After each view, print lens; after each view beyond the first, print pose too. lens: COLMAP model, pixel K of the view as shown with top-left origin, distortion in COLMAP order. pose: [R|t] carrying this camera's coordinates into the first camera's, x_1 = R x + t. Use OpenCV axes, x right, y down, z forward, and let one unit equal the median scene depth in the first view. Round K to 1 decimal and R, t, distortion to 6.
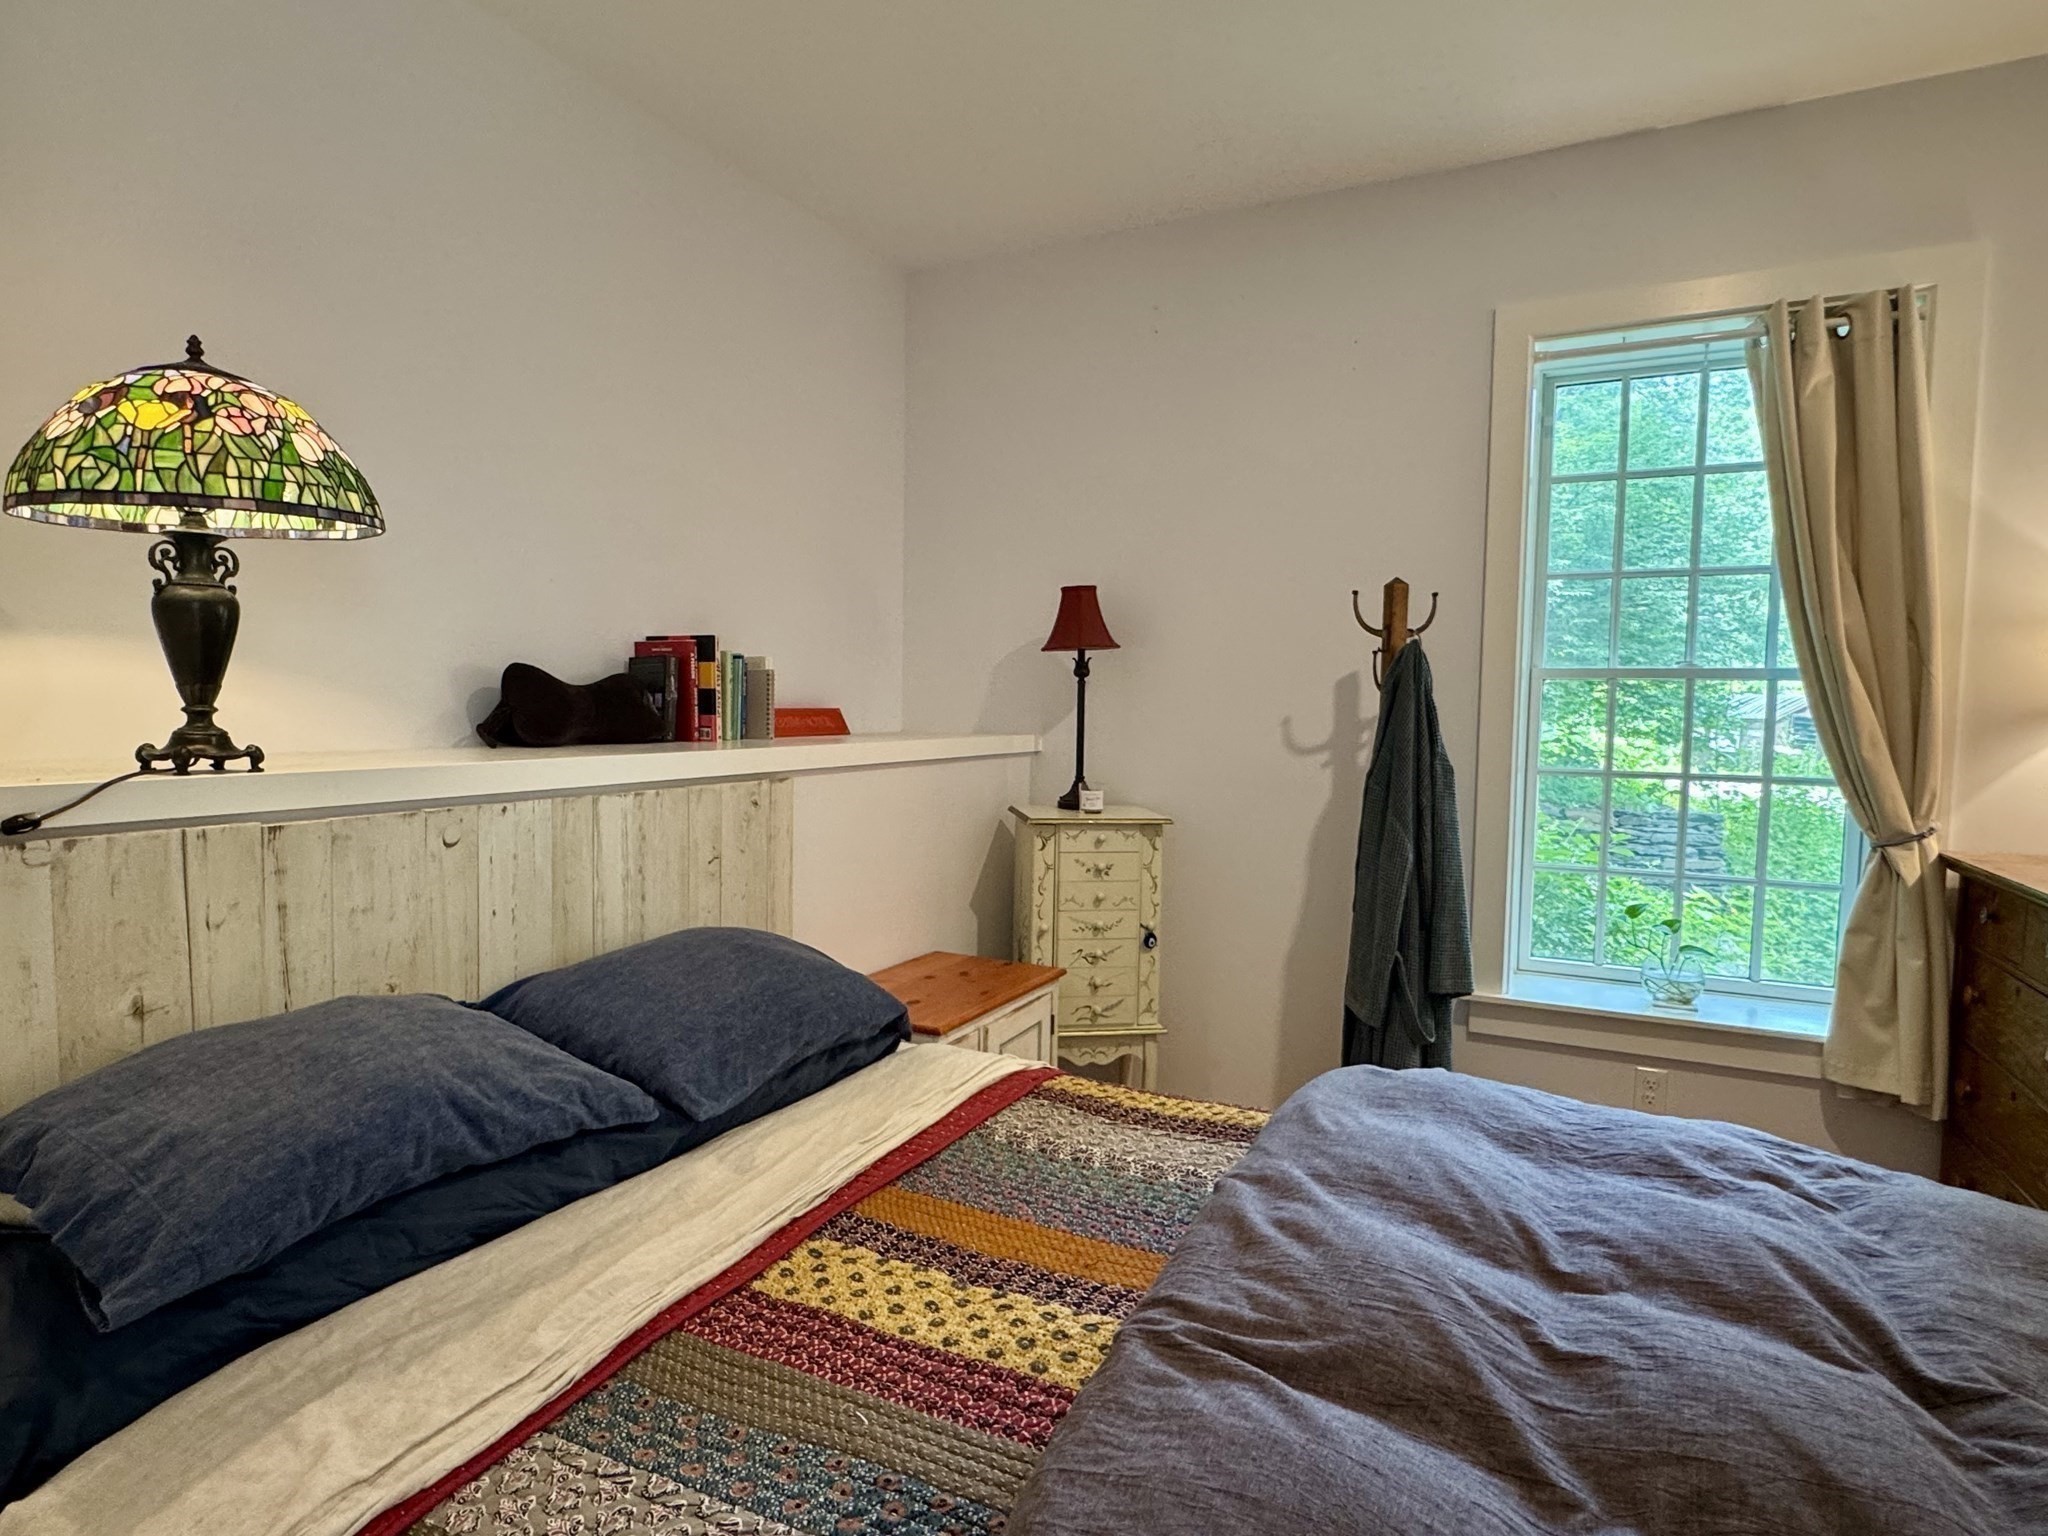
lens RADIAL K [[1130.4, 0, 1015.0], [0, 1130.4, 767.8], [0, 0, 1]] dist [0.002704, -0.001434]
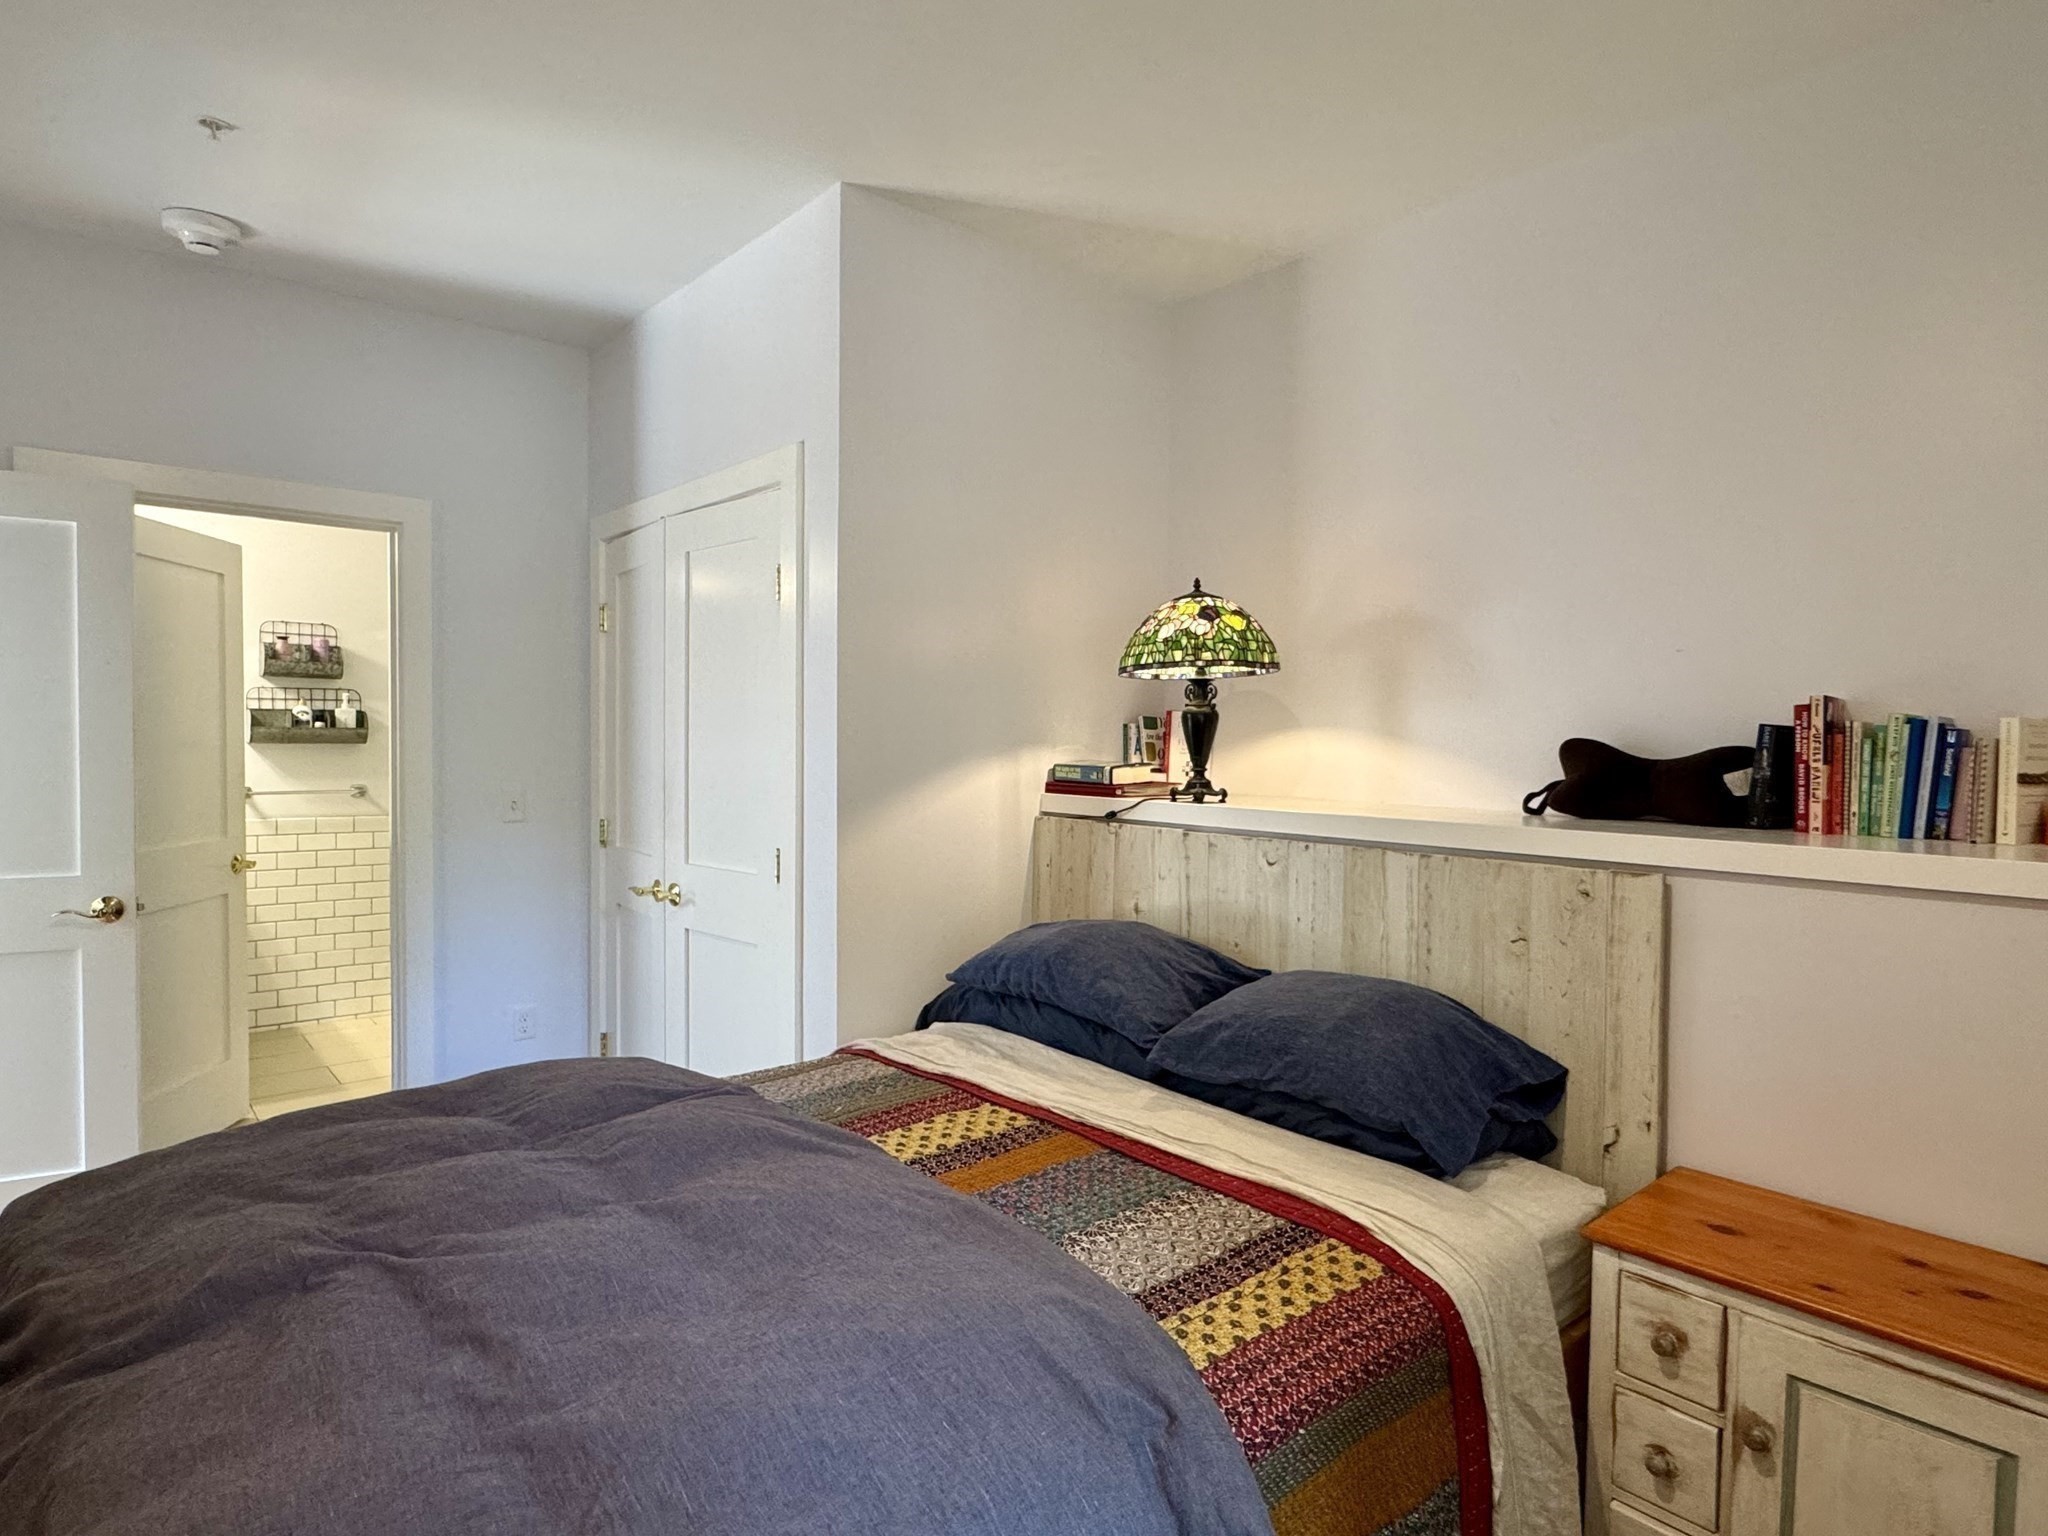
lens RADIAL K [[1130.4, 0, 1015.0], [0, 1130.4, 767.8], [0, 0, 1]] dist [0.002704, -0.001434]
pose [[-0.382492, 0.005865, -0.923940, 0.834121], [-0.071721, 0.996774, 0.036018, -0.072340], [0.921171, 0.080043, -0.380837, 1.031684]]
